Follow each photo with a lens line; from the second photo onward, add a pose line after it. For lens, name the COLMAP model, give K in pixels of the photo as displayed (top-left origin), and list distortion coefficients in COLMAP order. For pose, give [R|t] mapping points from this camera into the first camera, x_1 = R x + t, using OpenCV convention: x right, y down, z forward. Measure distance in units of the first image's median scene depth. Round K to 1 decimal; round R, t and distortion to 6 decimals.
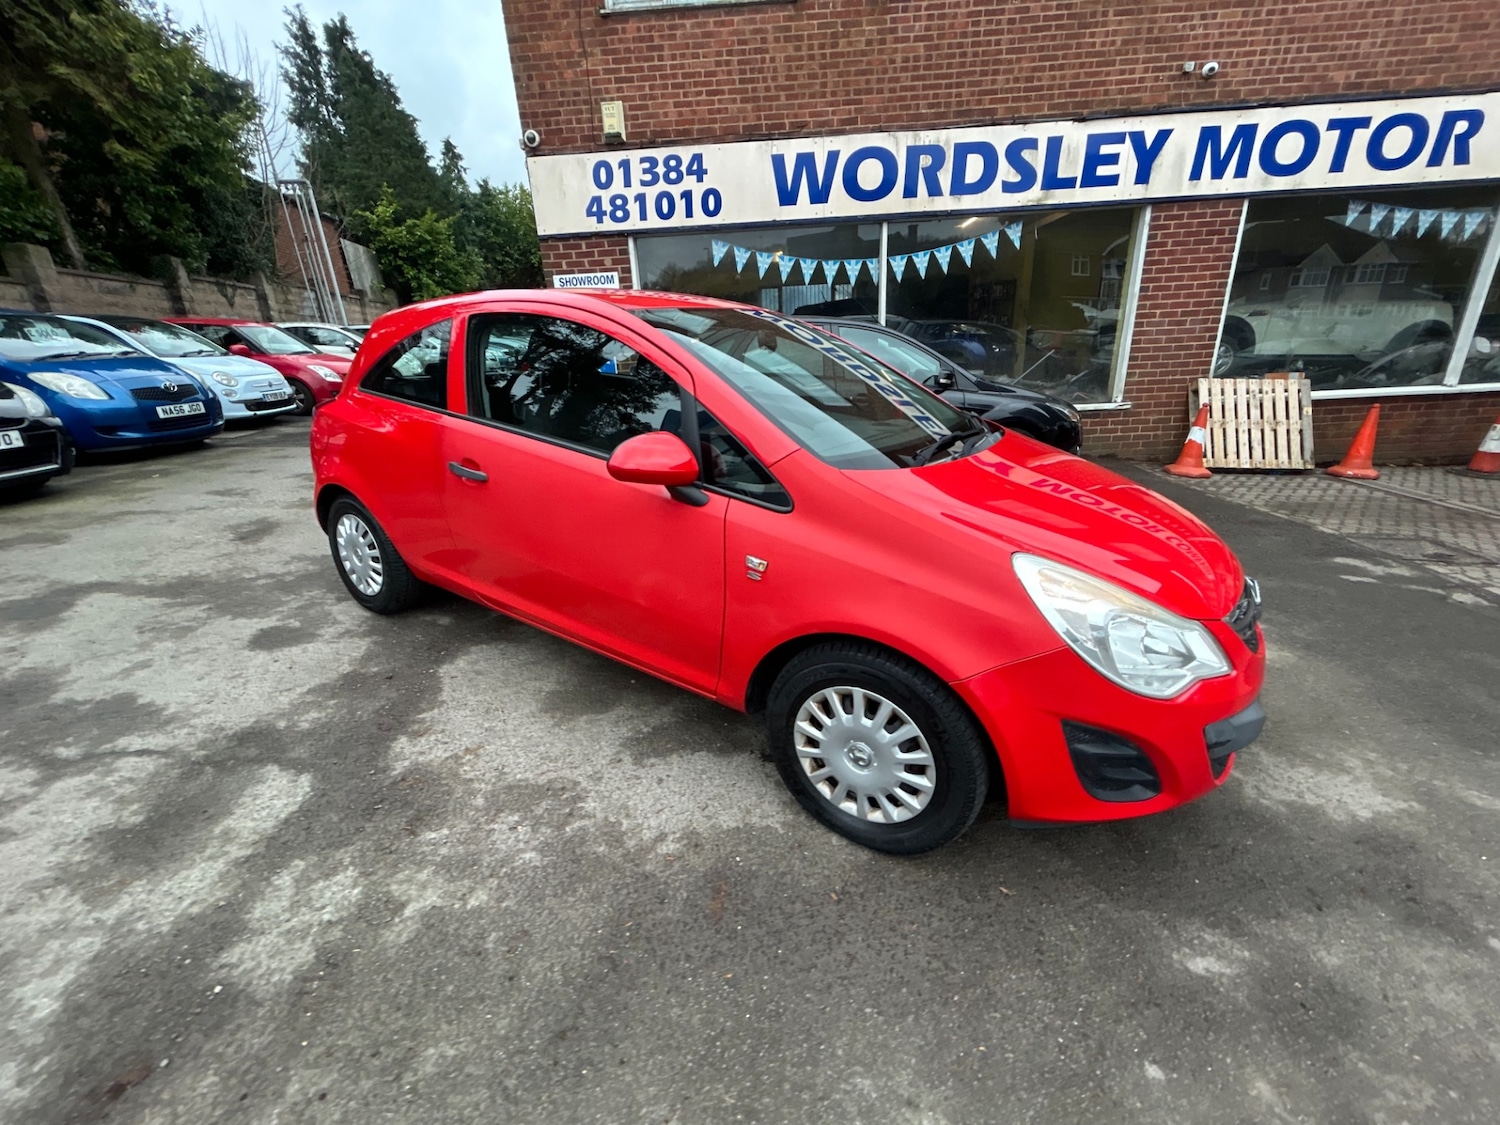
lens RADIAL K [[600.5, 0, 751.3], [0, 600.5, 560.3], [0, 0, 1]] dist [-0.001121, -0.000116]
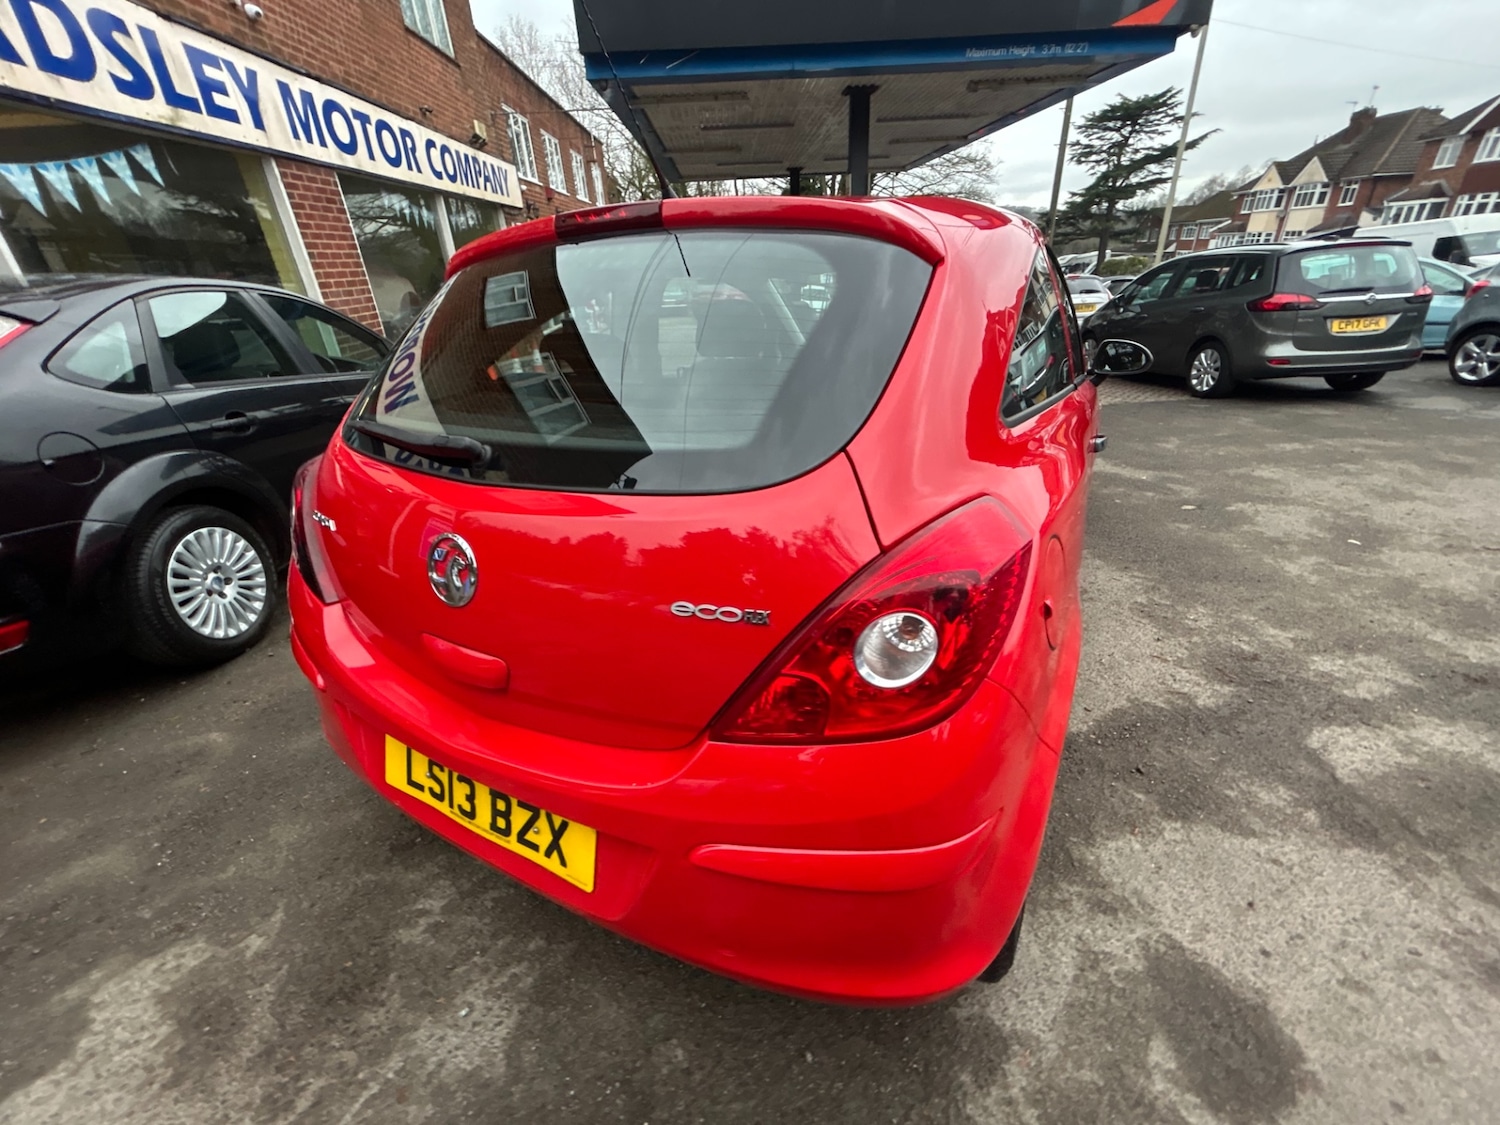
lens RADIAL K [[599.9, 0, 751.8], [0, 599.9, 560.2], [0, 0, 1]] dist [0.001519, -0.000868]
pose [[-0.067954, -0.406870, 0.910955, -0.439170], [0.386045, 0.831219, 0.400054, -0.183456], [-0.919974, 0.378855, 0.100586, 0.494802]]
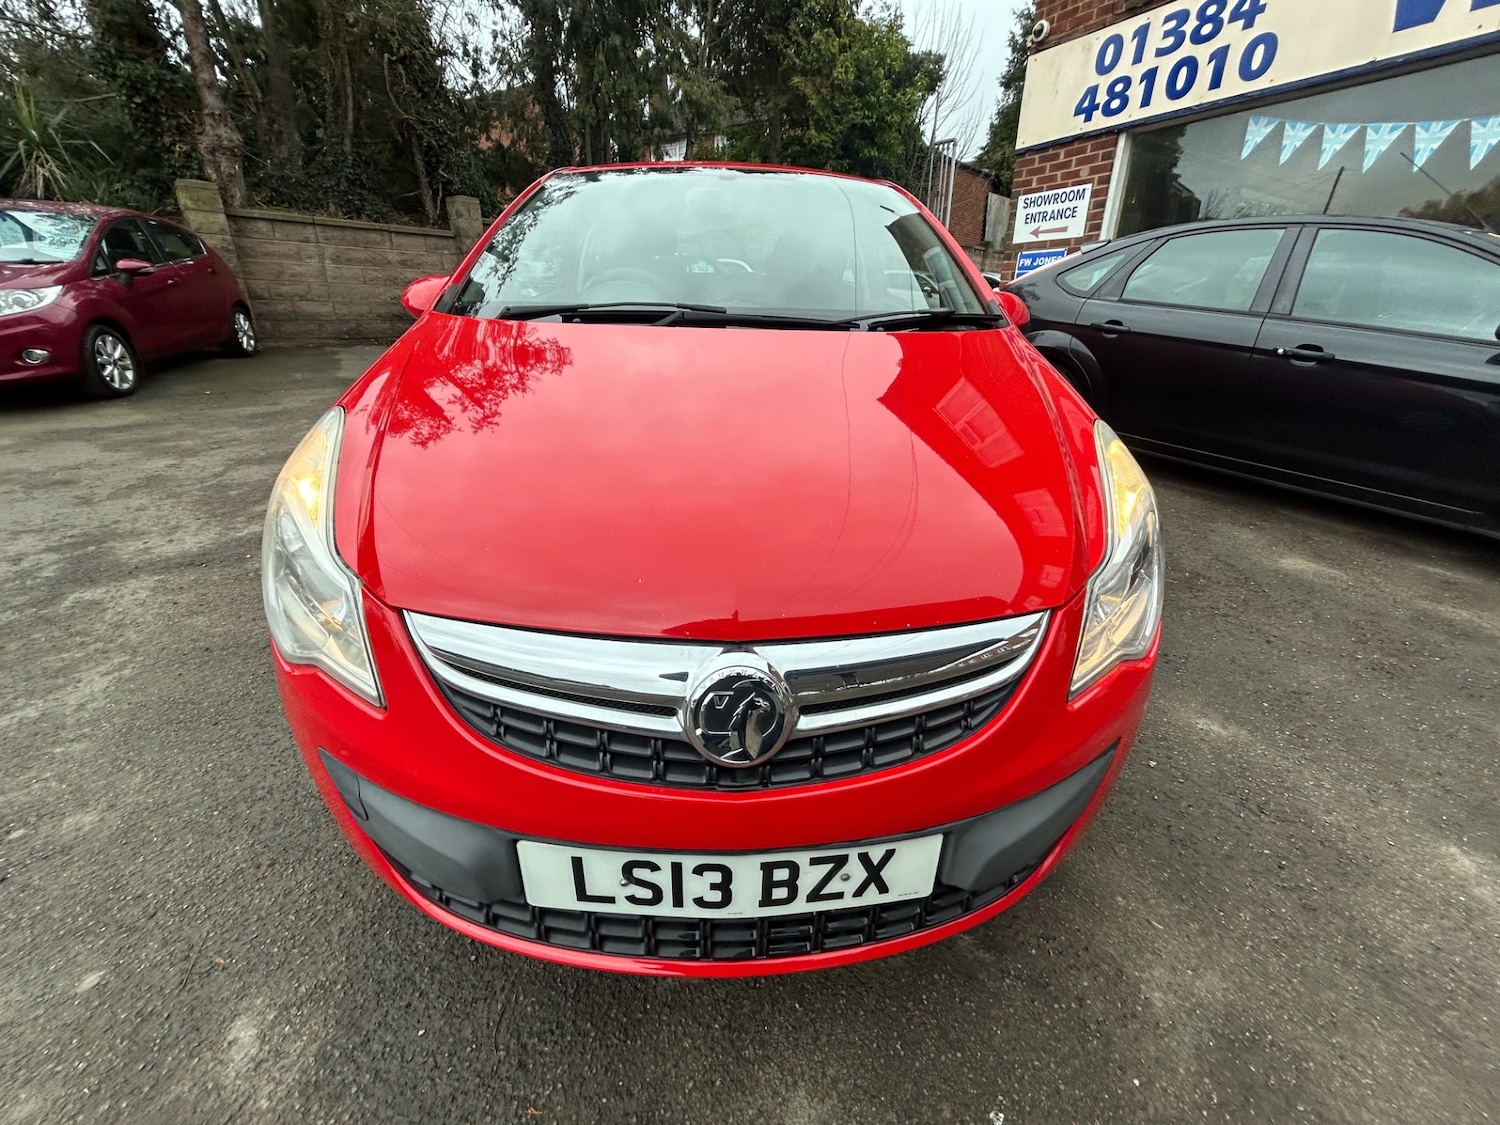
lens RADIAL K [[596.2, 0, 753.3], [0, 596.2, 561.0], [0, 0, 1]] dist [0.010233, -0.004771]
pose [[0.577277, 0.349295, -0.738068, 0.306690], [-0.306140, 0.930539, 0.200937, -0.032096], [0.756987, 0.109956, 0.644112, 0.205401]]
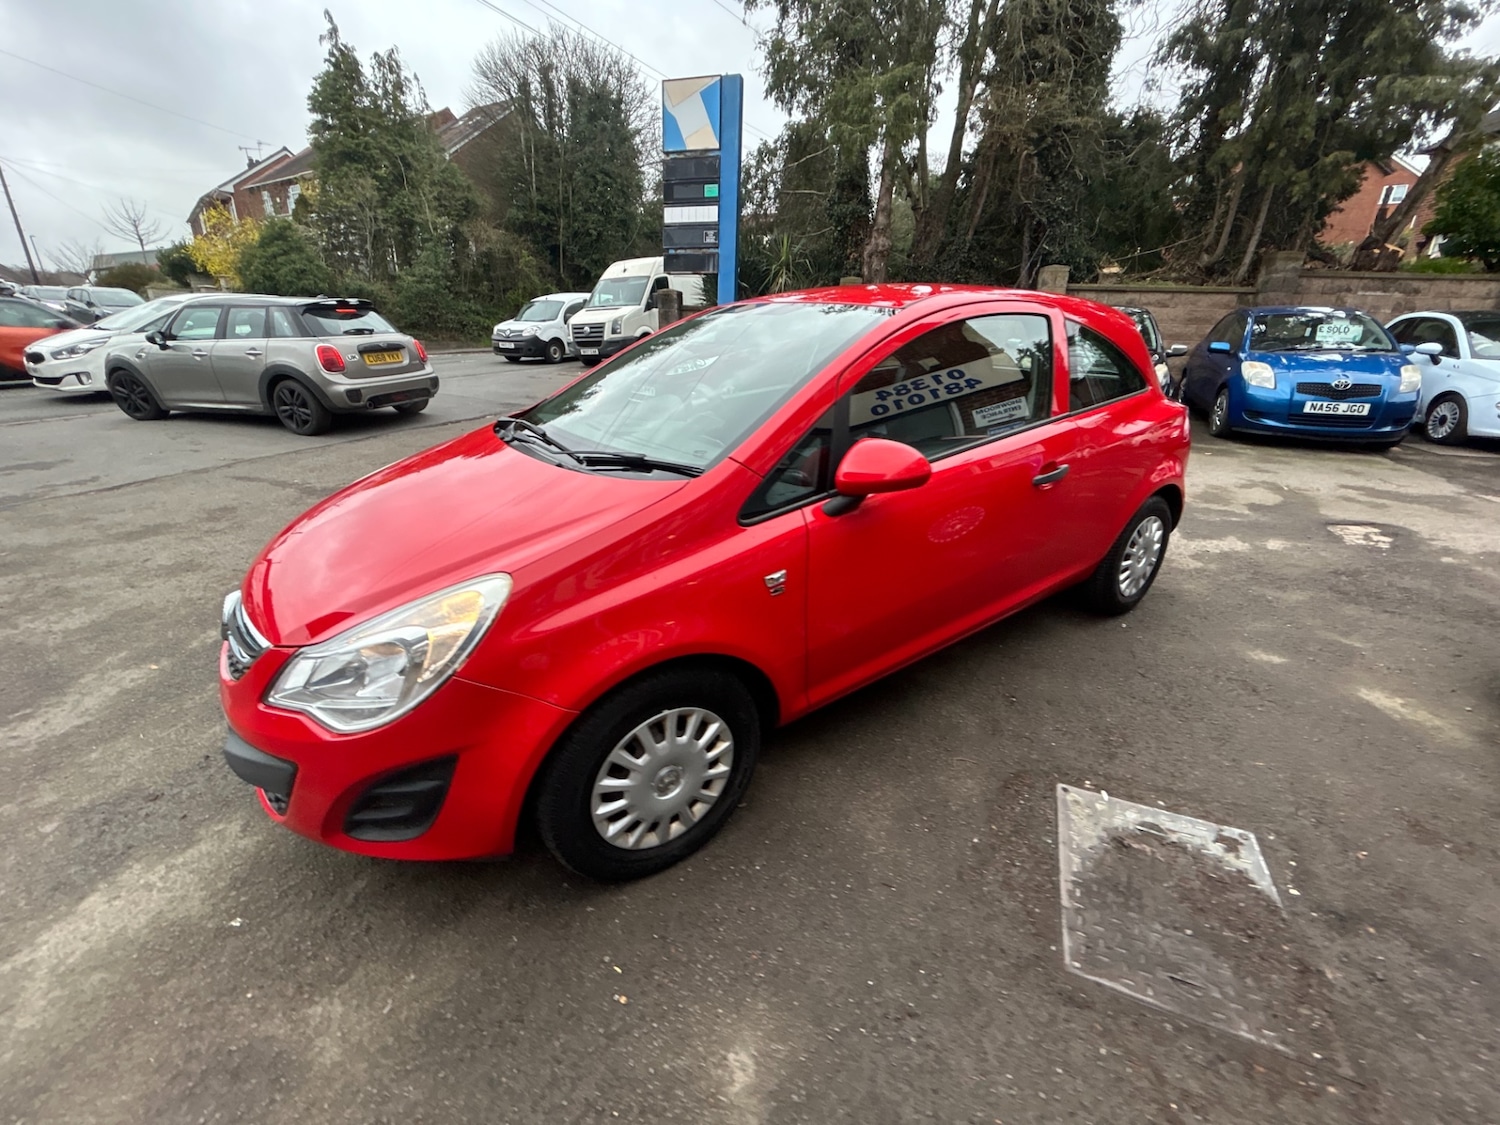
lens RADIAL K [[600.2, 0, 752.3], [0, 600.2, 560.4], [0, 0, 1]] dist [0.001705, -0.000966]
pose [[-0.377845, 0.335326, -0.863012, 0.361334], [-0.334209, 0.819869, 0.464887, -0.195147], [0.863445, 0.464081, -0.197714, 0.509904]]
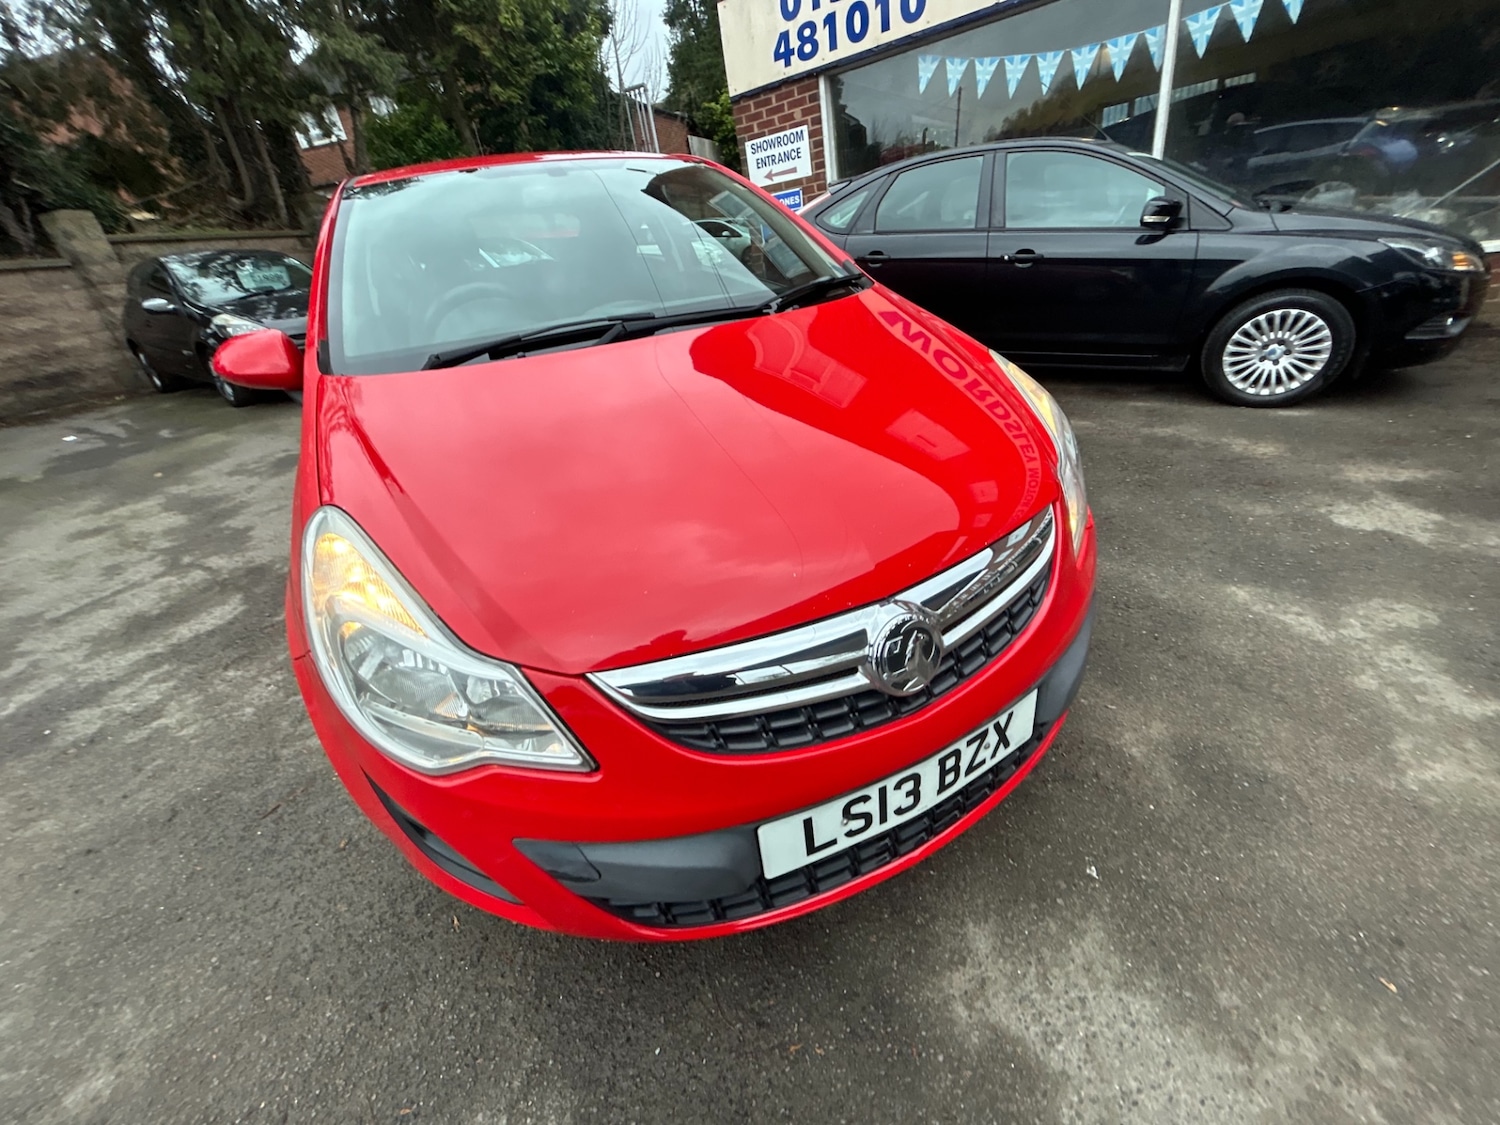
lens RADIAL K [[596.2, 0, 753.3], [0, 596.2, 561.0], [0, 0, 1]] dist [0.010233, -0.004771]
pose [[0.851826, 0.165915, -0.496855, 0.267937], [-0.074750, 0.977307, 0.198199, -0.027421], [0.518464, -0.131691, 0.844898, 0.147449]]
